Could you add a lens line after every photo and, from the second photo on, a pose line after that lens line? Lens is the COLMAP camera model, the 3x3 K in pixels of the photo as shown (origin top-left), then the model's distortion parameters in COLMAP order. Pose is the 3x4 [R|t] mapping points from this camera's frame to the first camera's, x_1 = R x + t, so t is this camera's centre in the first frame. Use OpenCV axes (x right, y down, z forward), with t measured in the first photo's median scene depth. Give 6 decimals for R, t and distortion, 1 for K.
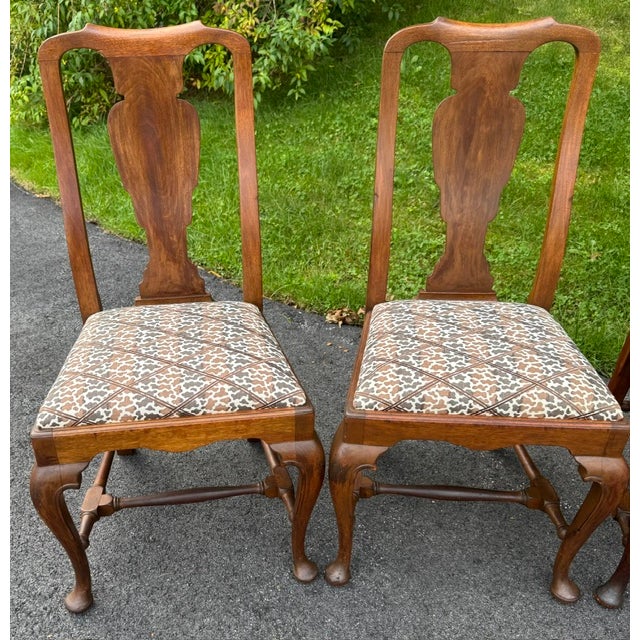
lens RADIAL K [[721.1, 0, 268.9], [0, 721.1, 357.8], [0, 0, 1]] dist [0.215577, -0.527320]
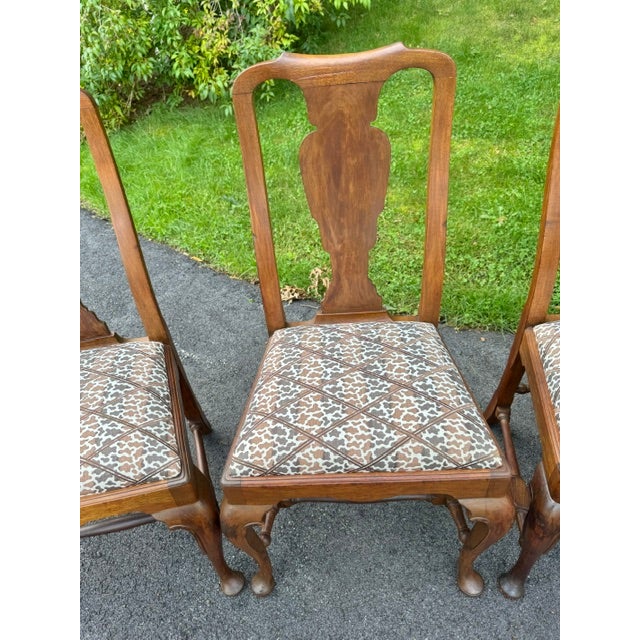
lens RADIAL K [[529.0, 0, 294.2], [0, 529.0, 320.1], [0, 0, 1]] dist [0.137896, -0.286401]
pose [[0.995788, -0.090926, 0.011818, 0.198466], [0.090022, 0.993989, 0.062302, -0.159122], [-0.017412, -0.060976, 0.997987, 0.285535]]
